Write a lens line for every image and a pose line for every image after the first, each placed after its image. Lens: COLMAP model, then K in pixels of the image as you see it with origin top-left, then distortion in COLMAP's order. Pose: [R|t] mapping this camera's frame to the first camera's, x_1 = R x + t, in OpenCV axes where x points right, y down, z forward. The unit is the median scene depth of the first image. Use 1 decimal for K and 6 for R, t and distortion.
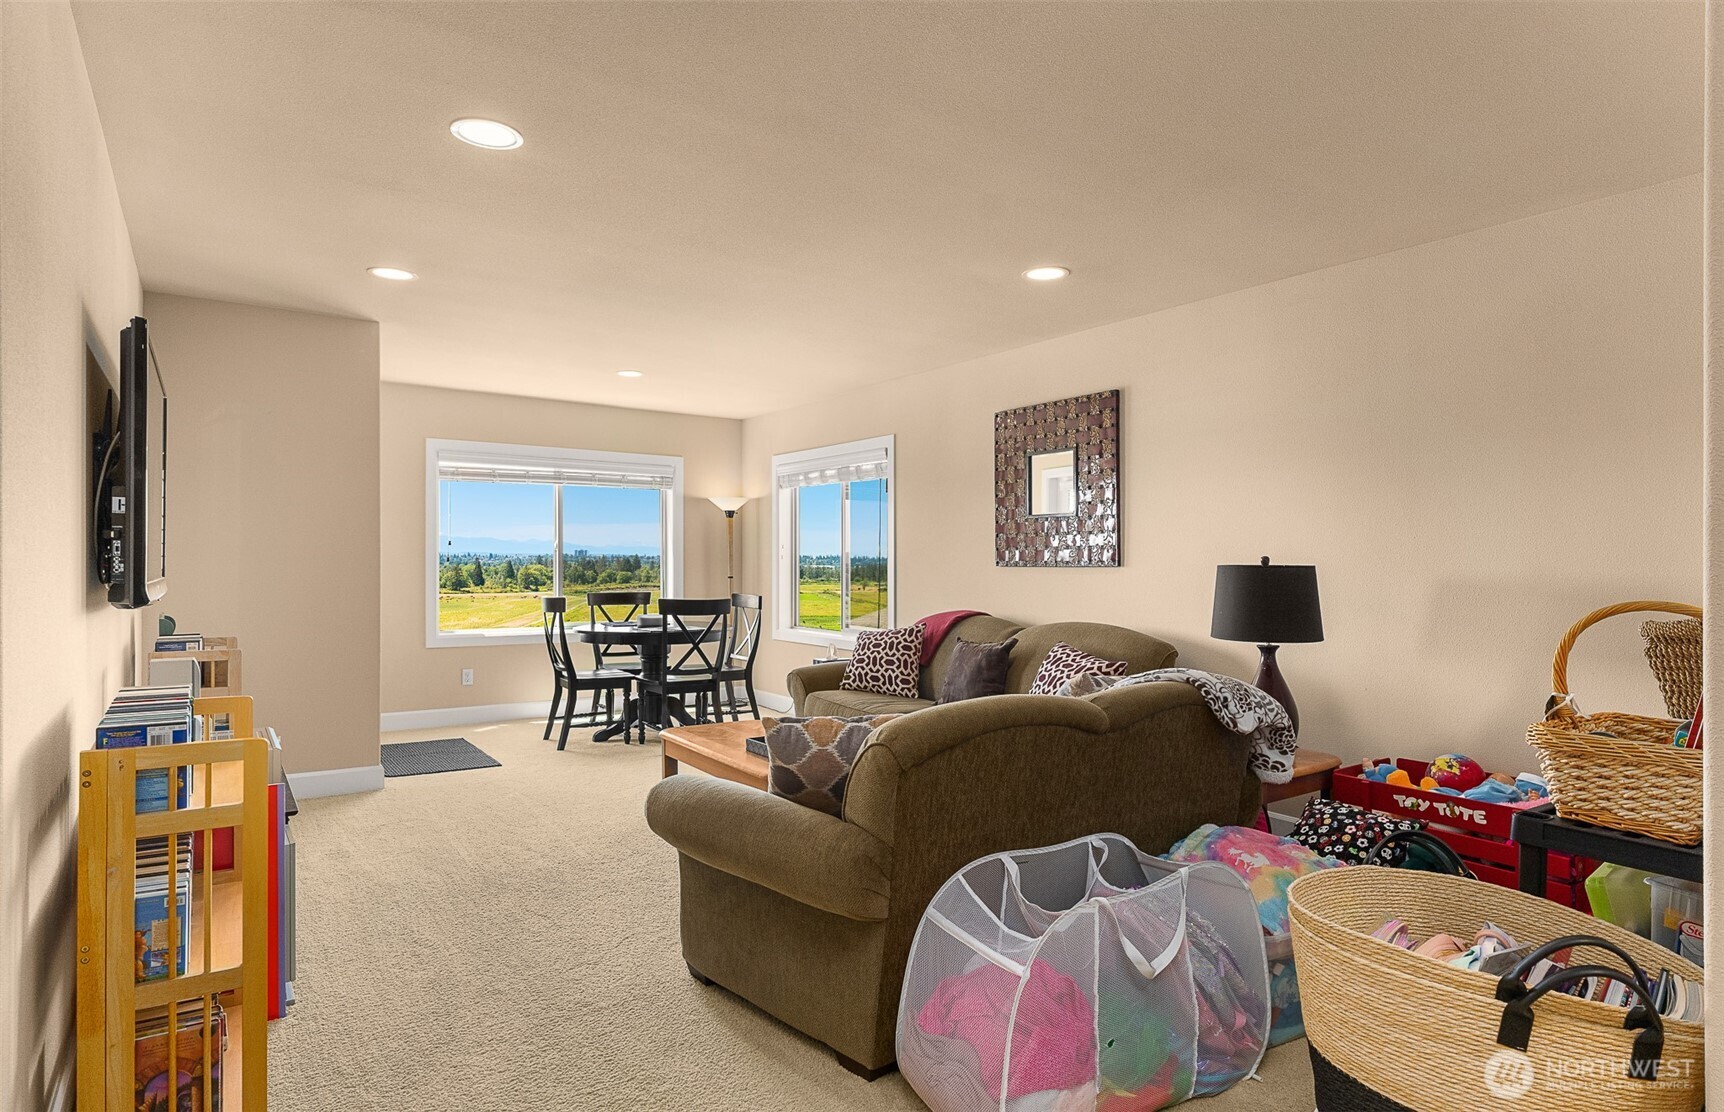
lens RADIAL K [[944.4, 0, 864.5], [0, 944.4, 559.6], [0, 0, 1]] dist [0.016108, 0.000325]
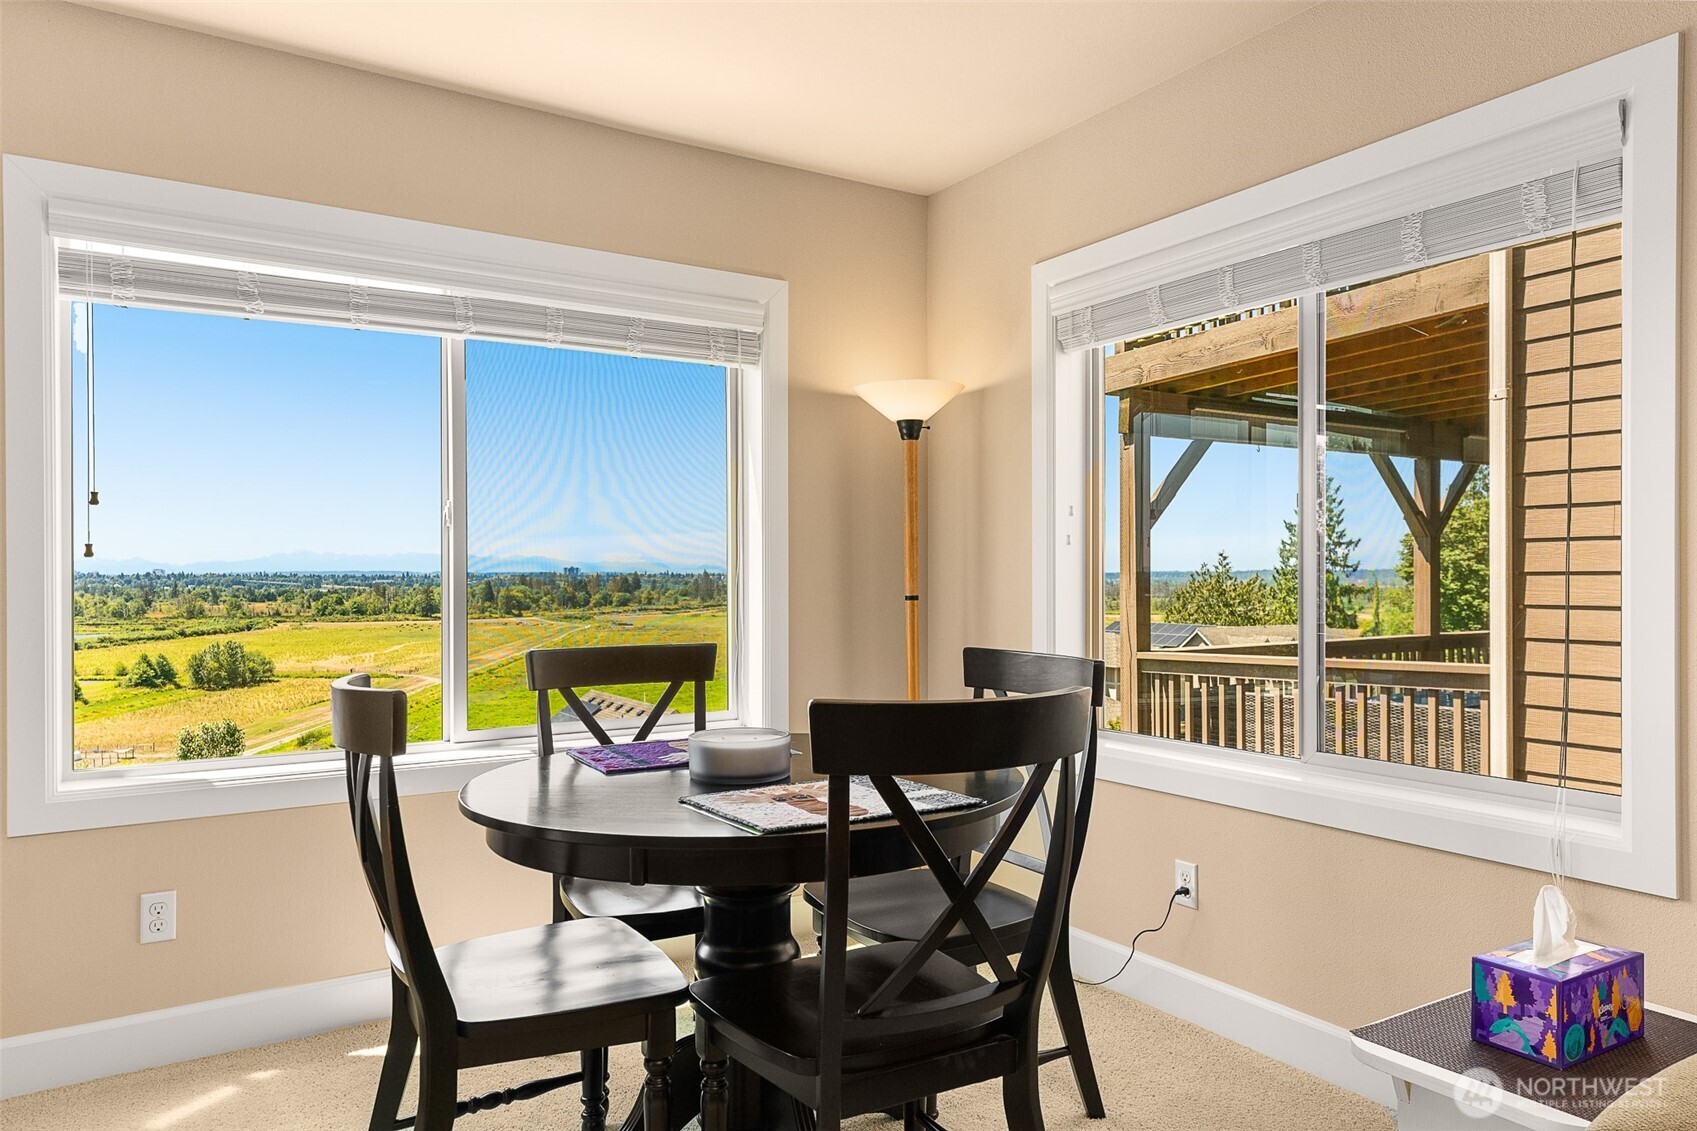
lens RADIAL K [[1119.1, 0, 839.0], [0, 1119.1, 571.3], [0, 0, 1]] dist [0.044164, -0.003210]
pose [[0.998310, -0.011625, -0.056938, -0.147016], [0.011408, 0.999926, -0.004138, 0.009438], [0.056982, 0.003481, 0.998369, 0.556681]]
